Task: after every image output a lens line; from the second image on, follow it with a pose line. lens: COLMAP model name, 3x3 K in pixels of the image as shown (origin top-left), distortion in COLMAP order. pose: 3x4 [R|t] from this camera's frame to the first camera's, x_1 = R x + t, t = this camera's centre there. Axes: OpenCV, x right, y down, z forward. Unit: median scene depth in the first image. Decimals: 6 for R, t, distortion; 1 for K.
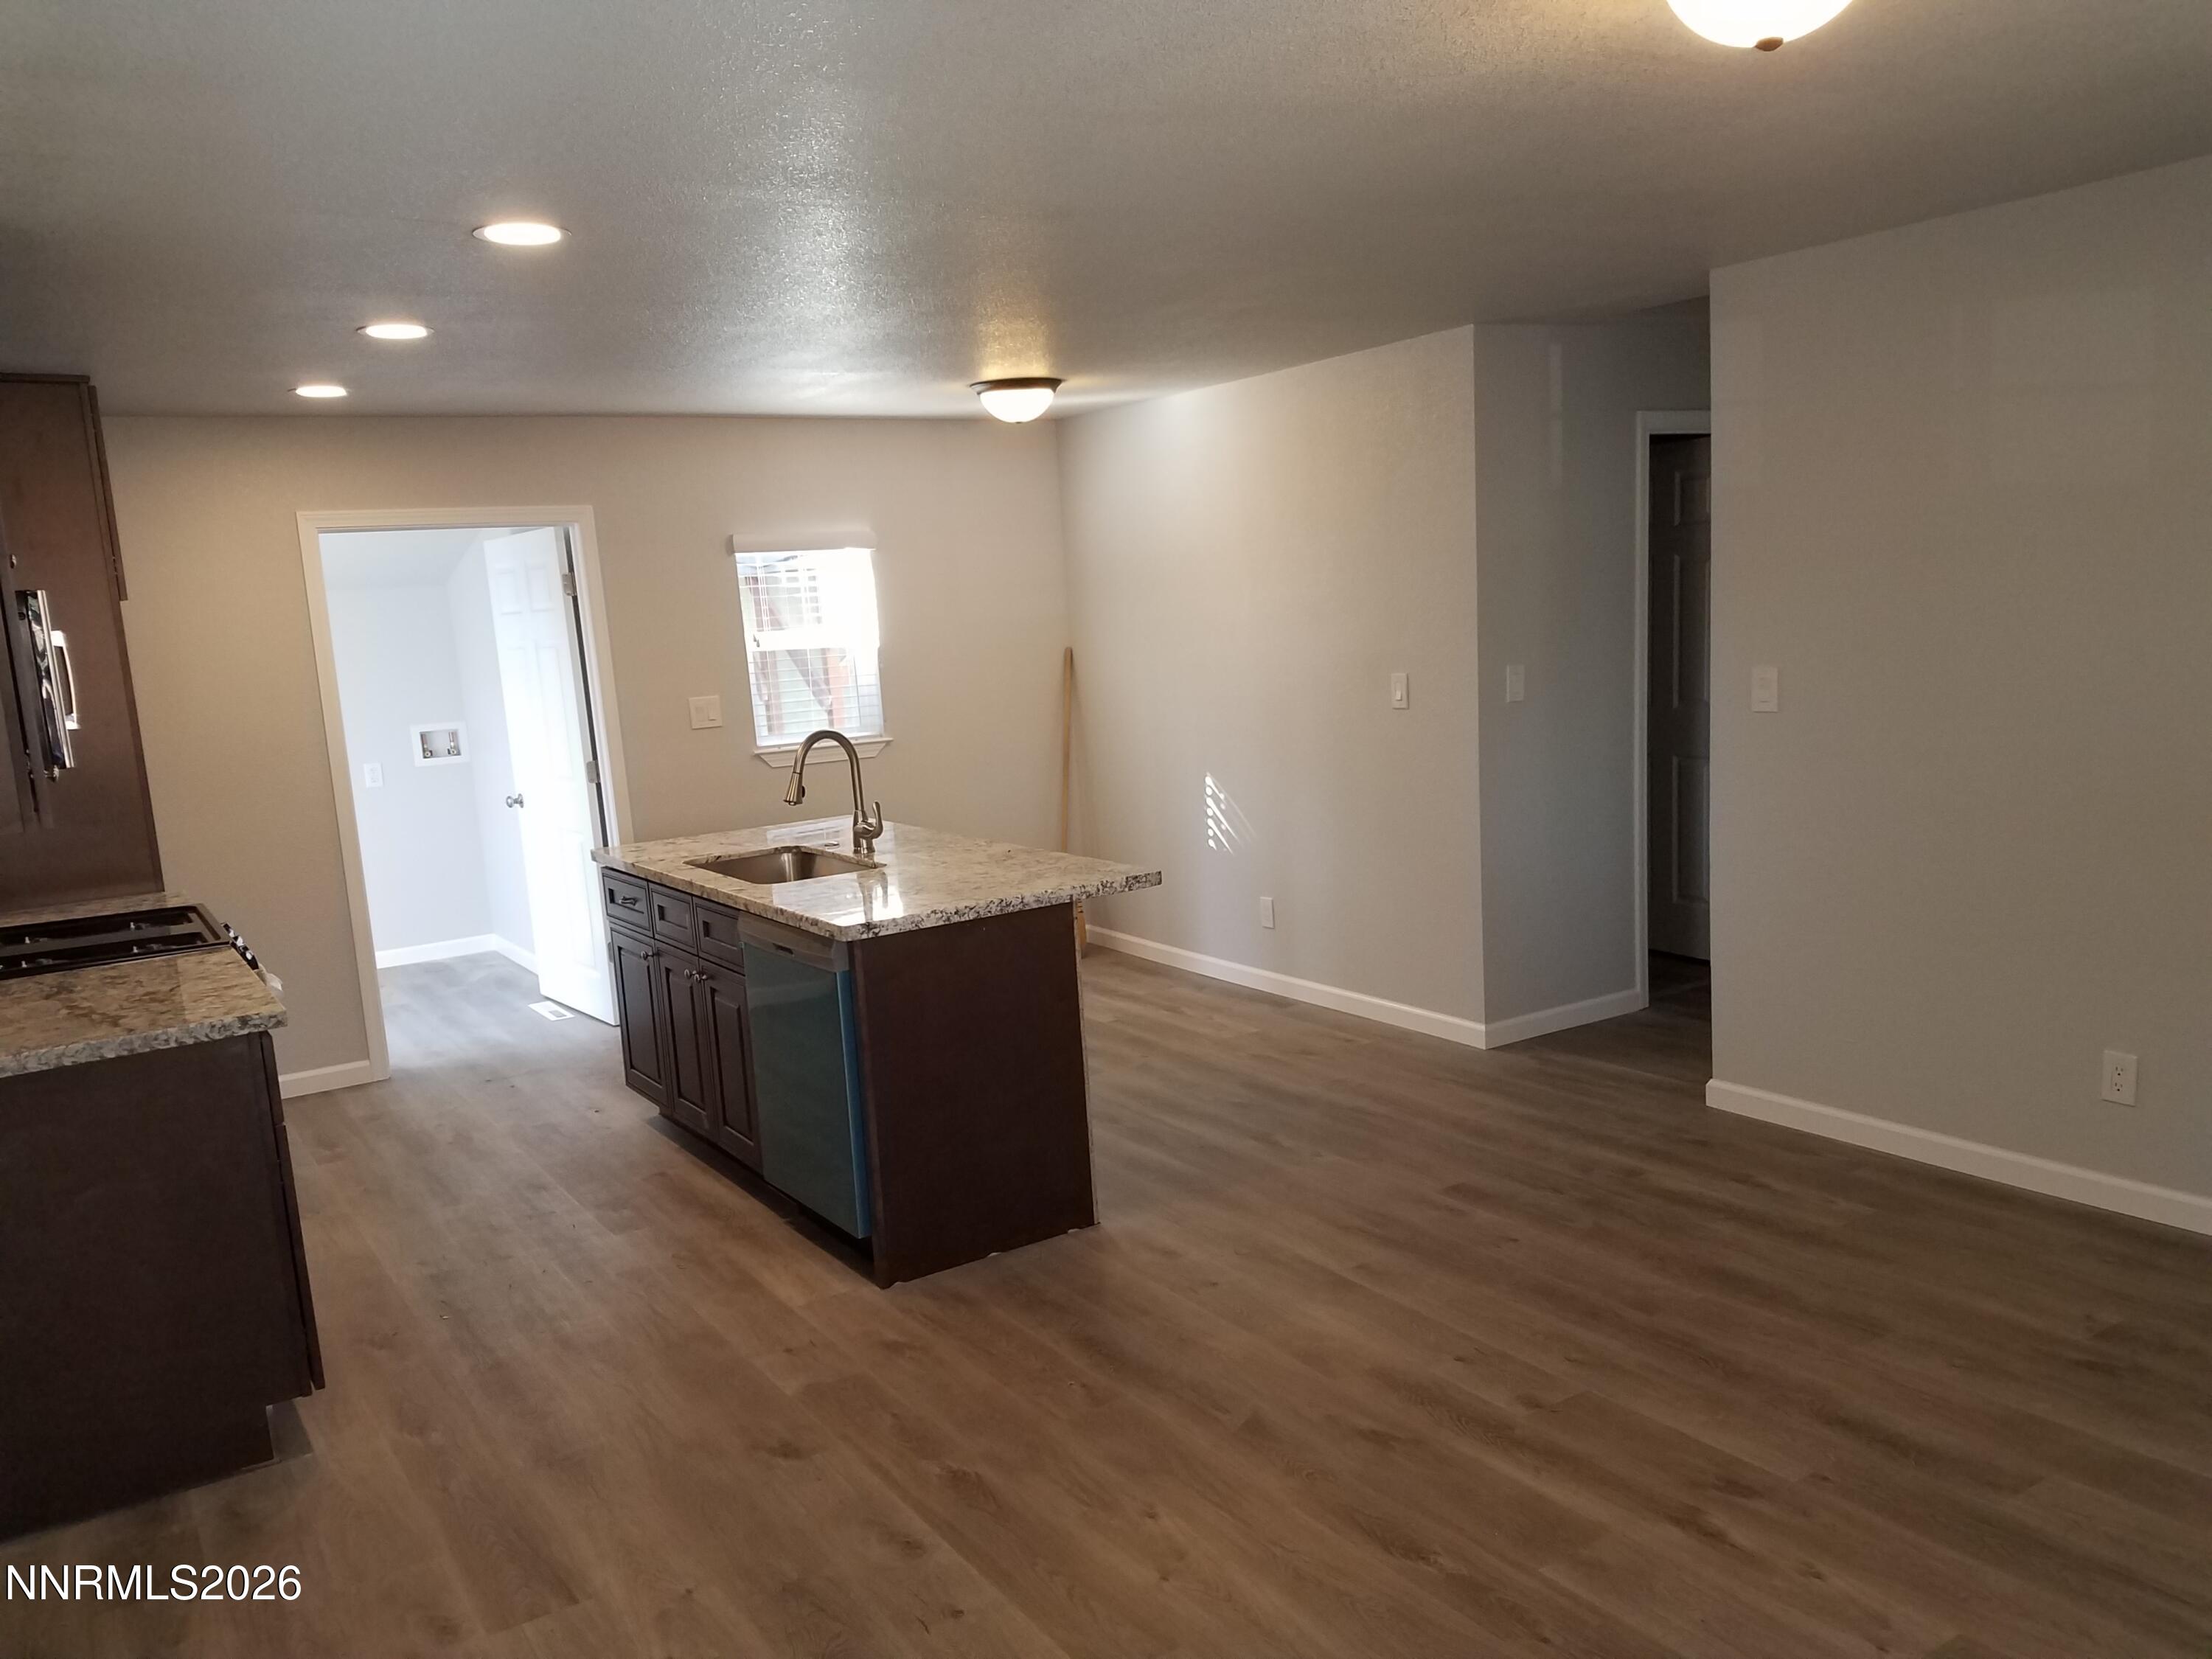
lens RADIAL K [[1675.9, 0, 1097.9], [0, 1675.9, 837.9], [0, 0, 1]] dist [-0.004358, -0.005762]
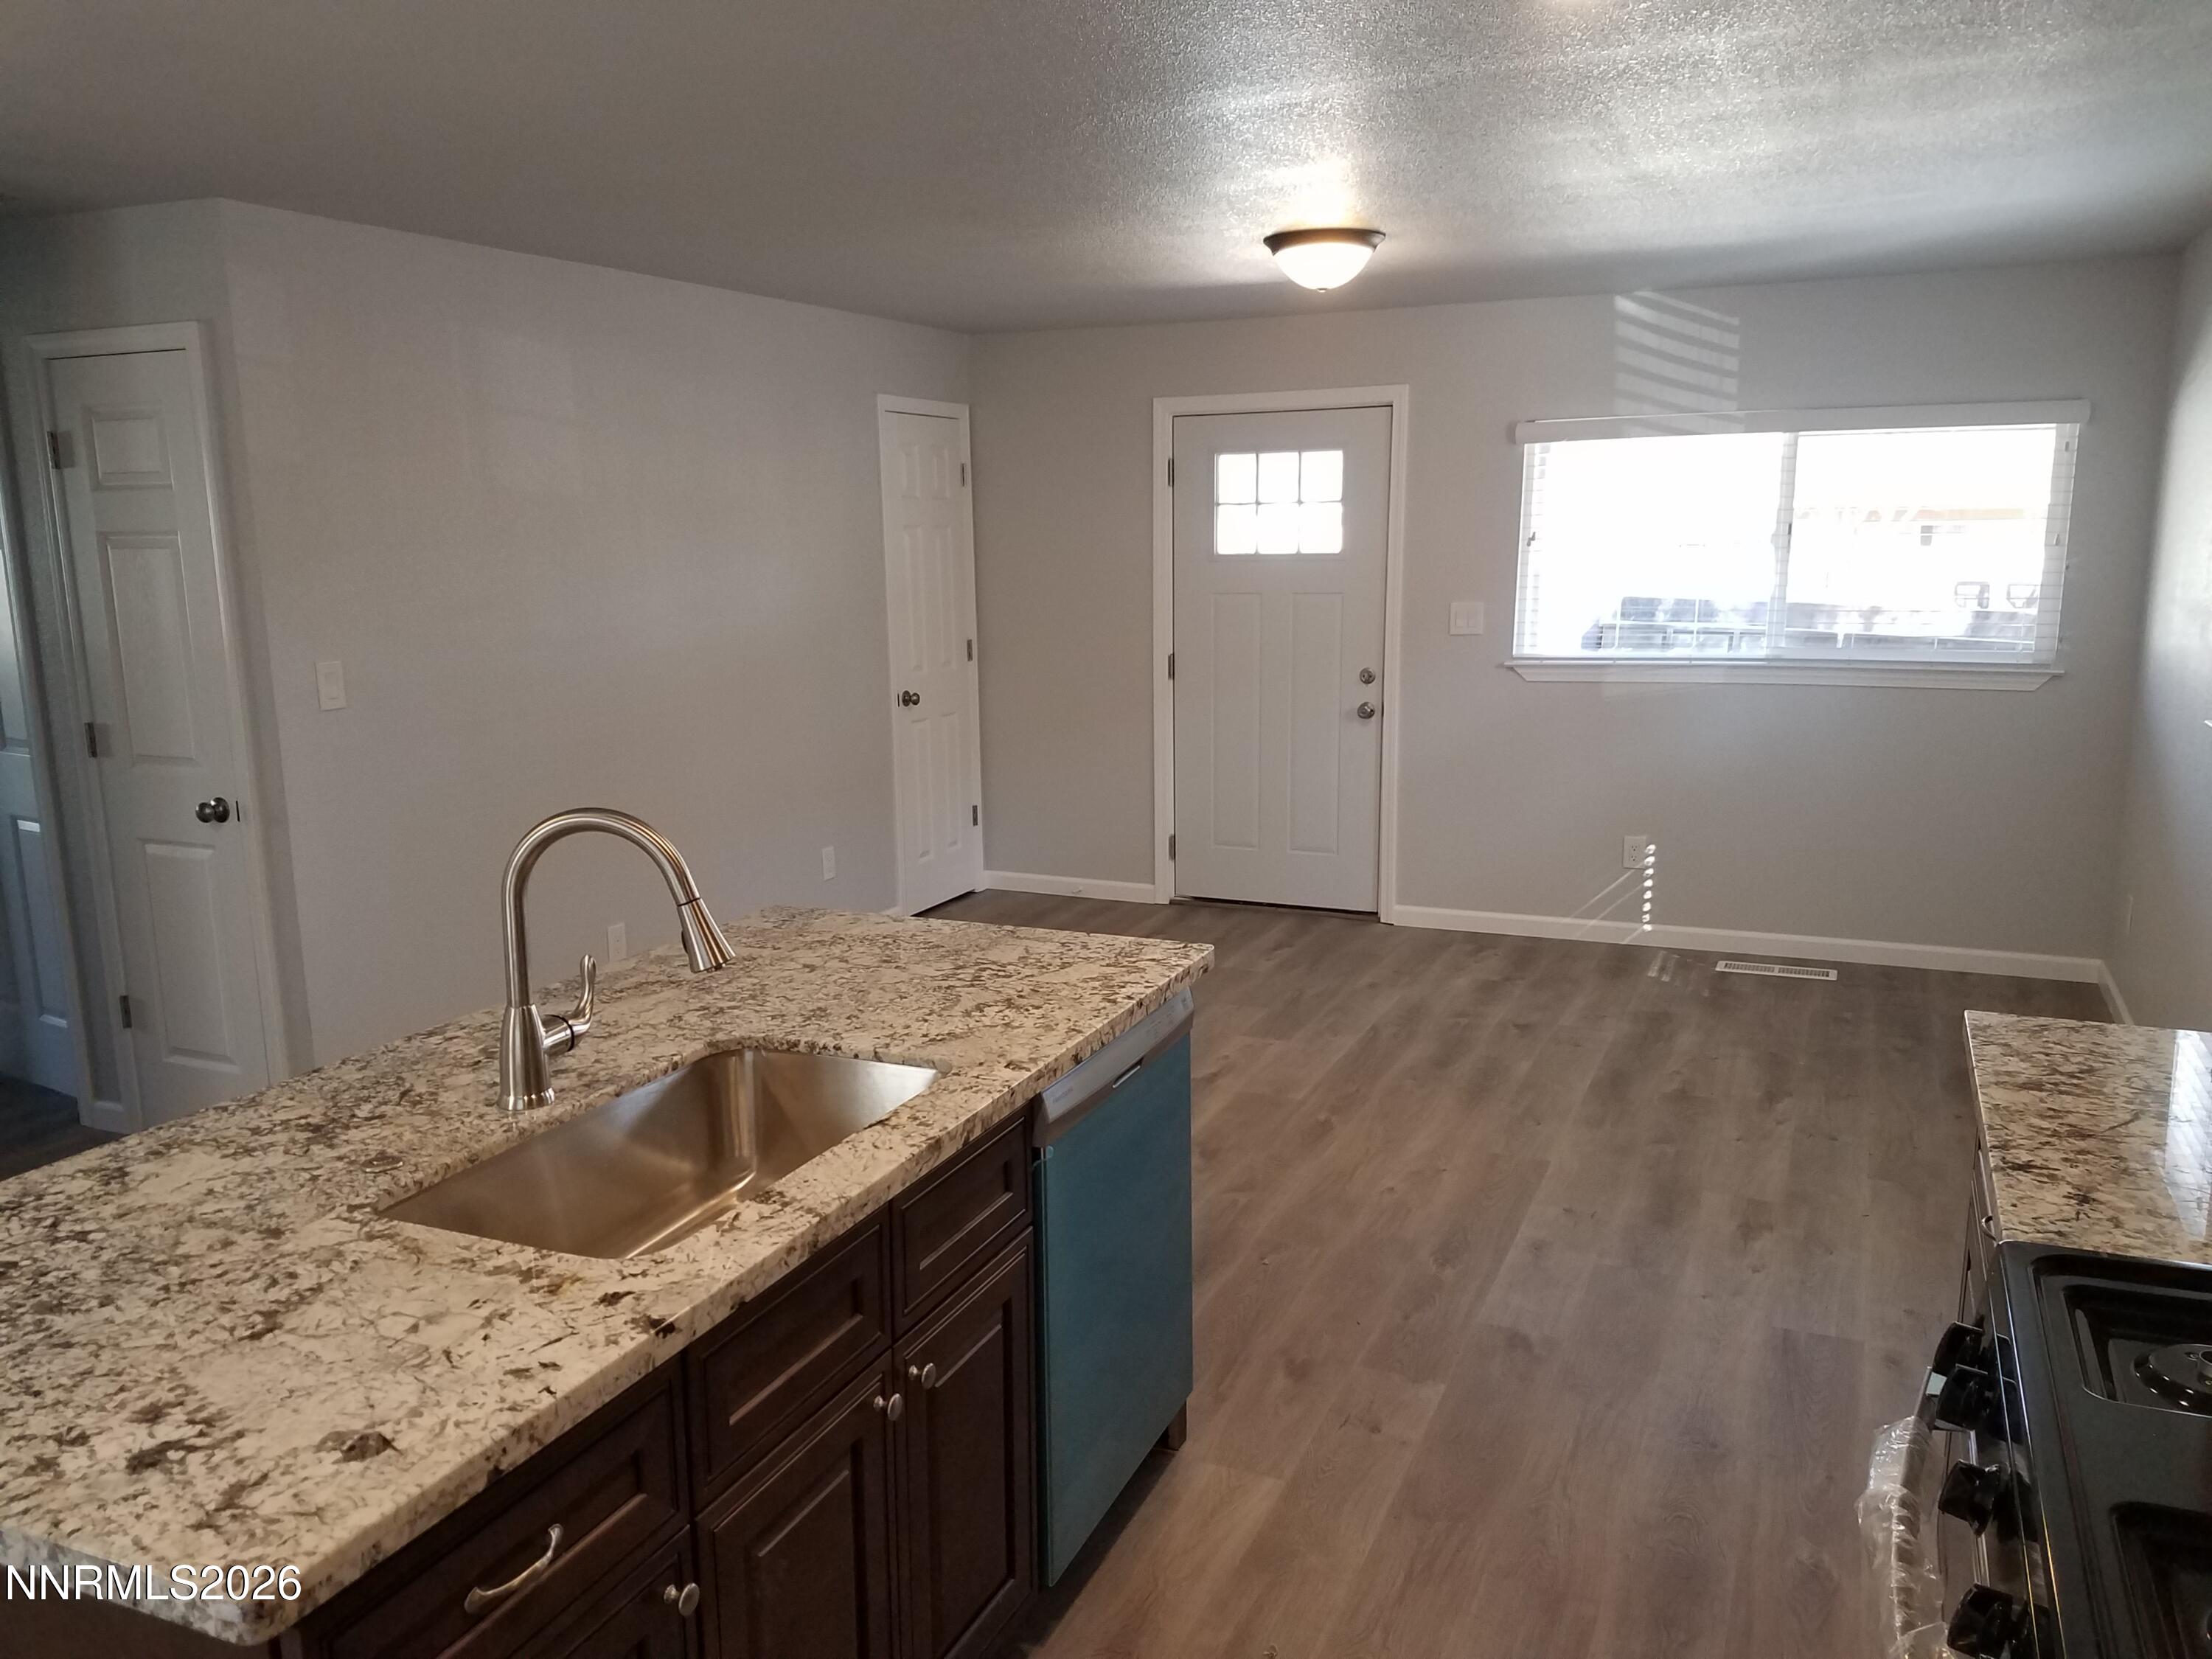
lens RADIAL K [[1675.9, 0, 1098.0], [0, 1675.9, 827.3], [0, 0, 1]] dist [-0.004358, -0.005762]
pose [[-0.539018, -0.085262, 0.837968, -0.936868], [0.175872, 0.961542, 0.210964, -0.207533], [-0.823729, 0.261088, -0.503293, 1.760006]]
